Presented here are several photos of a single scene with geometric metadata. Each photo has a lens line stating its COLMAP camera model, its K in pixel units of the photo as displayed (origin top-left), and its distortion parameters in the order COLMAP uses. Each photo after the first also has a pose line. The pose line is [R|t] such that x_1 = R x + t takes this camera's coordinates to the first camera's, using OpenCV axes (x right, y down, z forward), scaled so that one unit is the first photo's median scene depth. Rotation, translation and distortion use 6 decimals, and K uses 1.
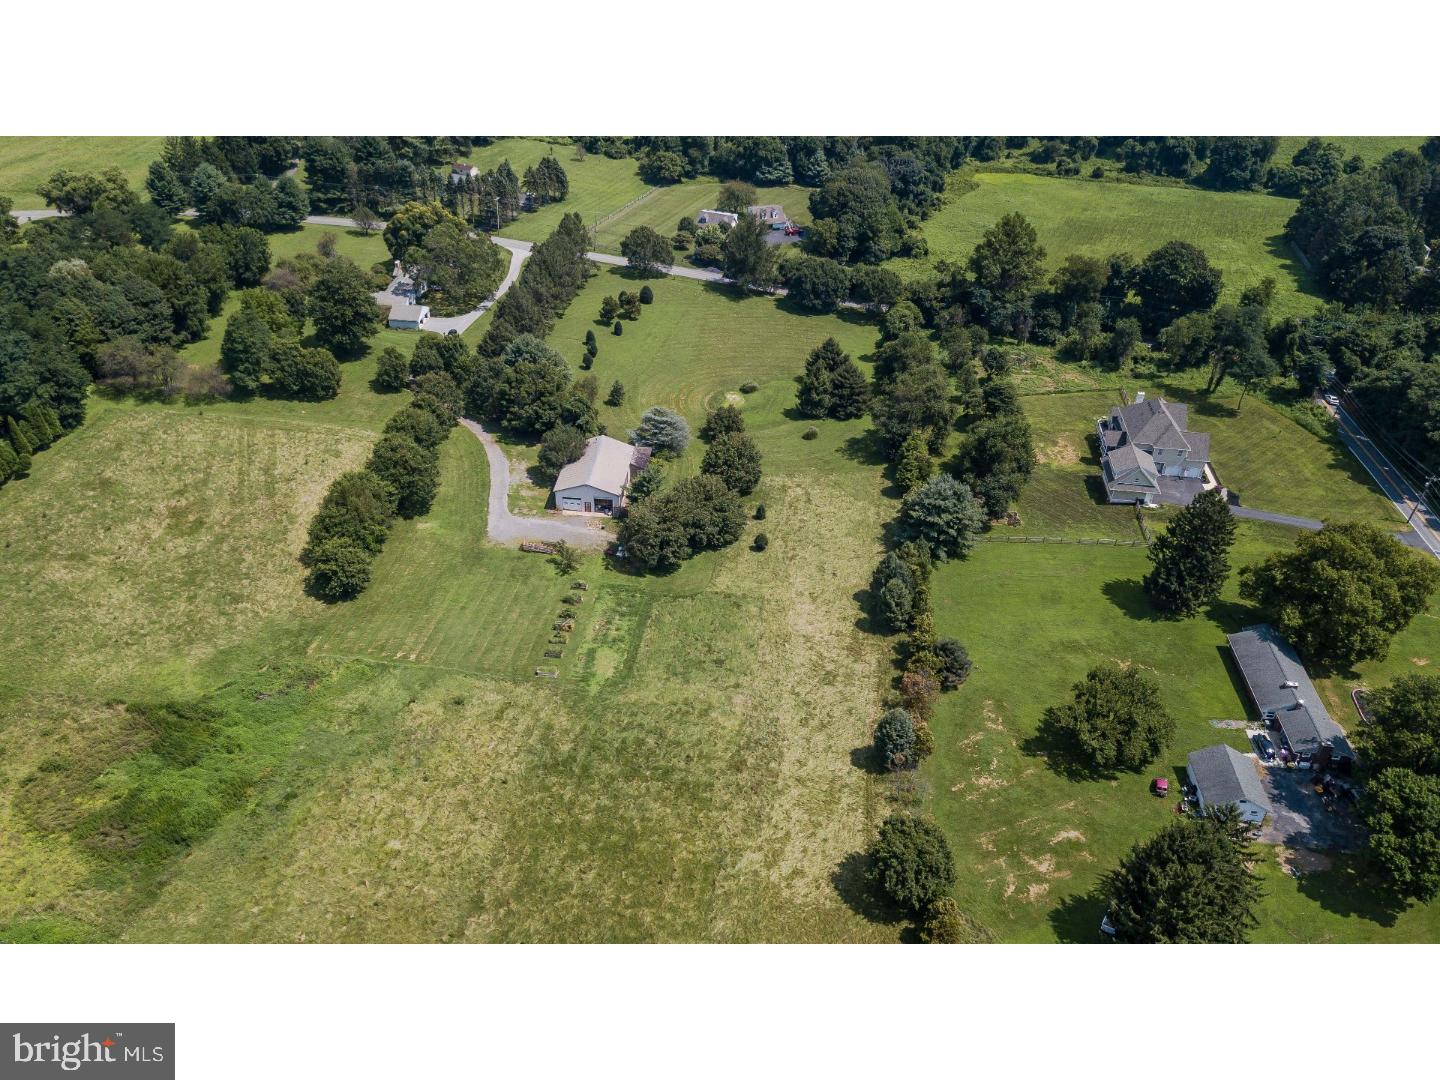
lens RADIAL K [[1111.2, 0, 712.1], [0, 1111.2, 545.6], [0, 0, 1]] dist [0.005377, 0.038583]
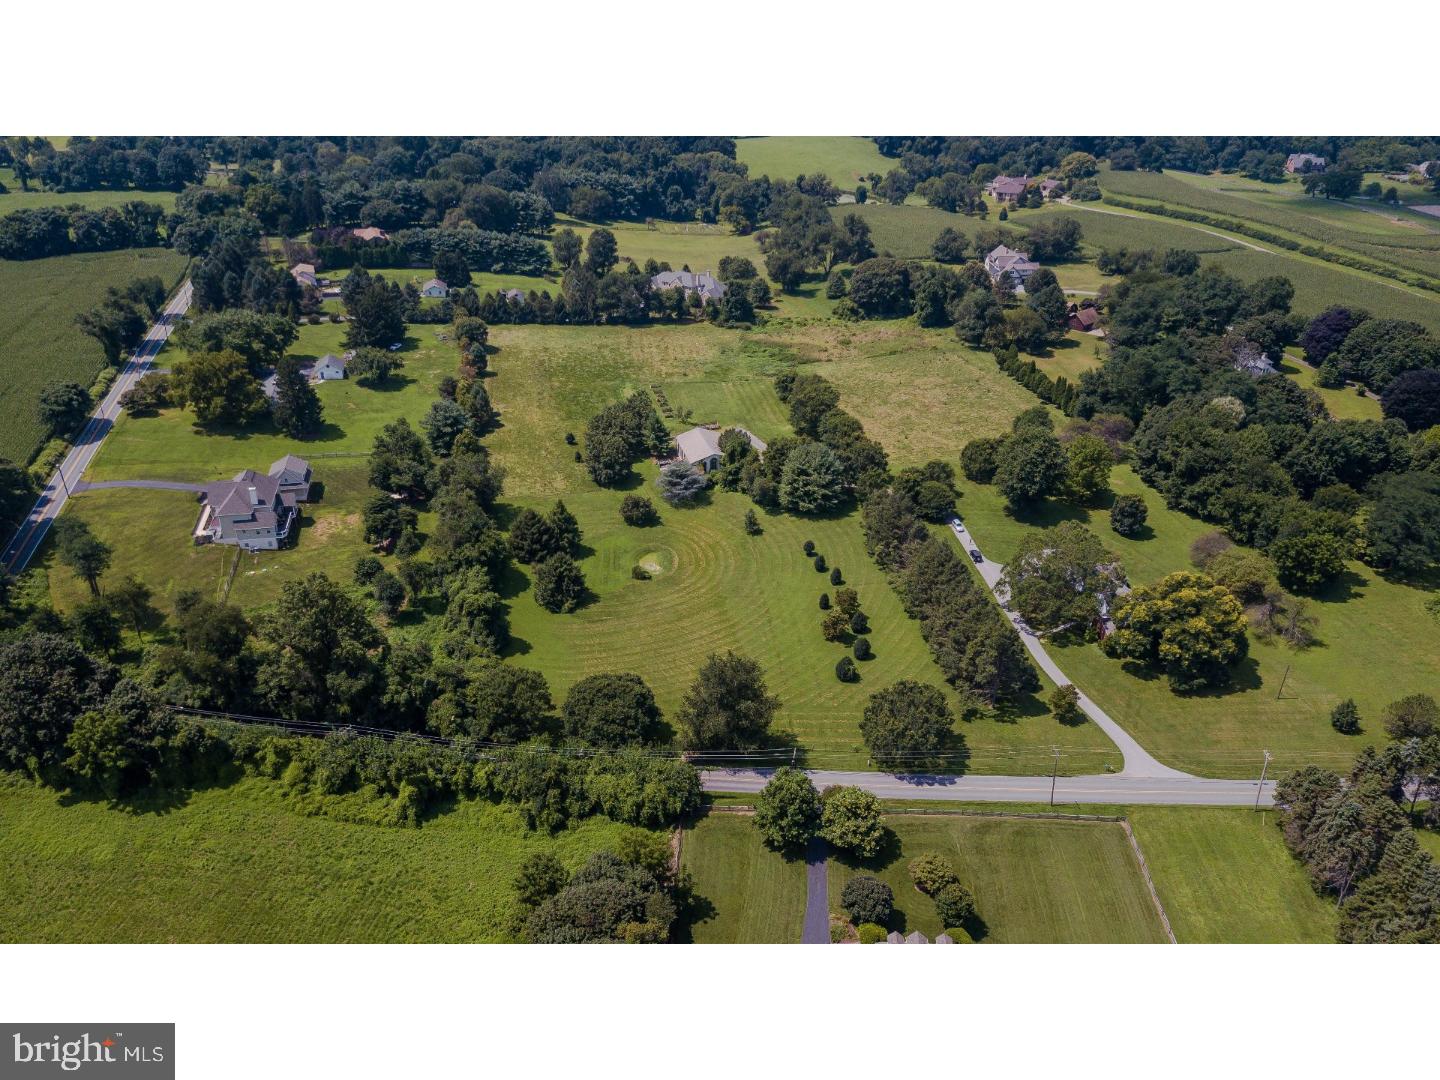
lens RADIAL K [[1111.2, 0, 712.1], [0, 1111.2, 545.6], [0, 0, 1]] dist [0.005377, 0.038583]
pose [[-0.945536, 0.118079, -0.303346, 0.279662], [-0.214922, 0.473436, 0.854205, -1.050840], [0.244479, 0.872878, -0.422273, 1.506475]]
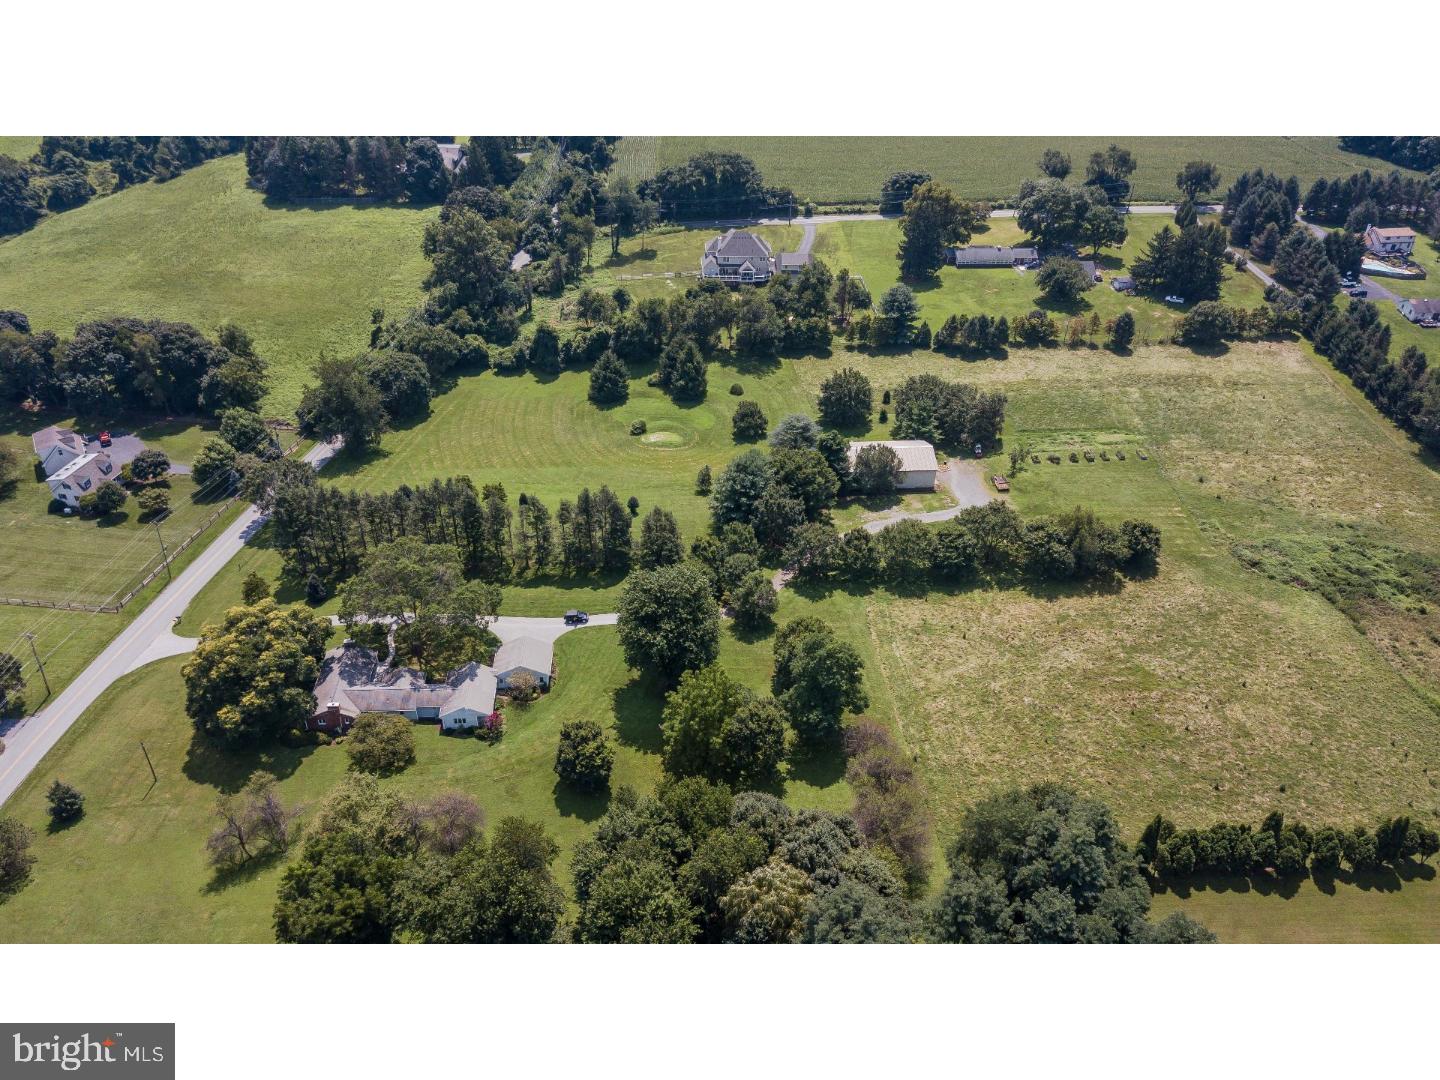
lens RADIAL K [[1111.2, 0, 712.1], [0, 1111.2, 545.6], [0, 0, 1]] dist [0.005377, 0.038583]
pose [[-0.168340, -0.574262, 0.801177, -0.890570], [0.542680, 0.624523, 0.561667, -0.640650], [-0.822898, 0.529333, 0.206508, 0.864877]]
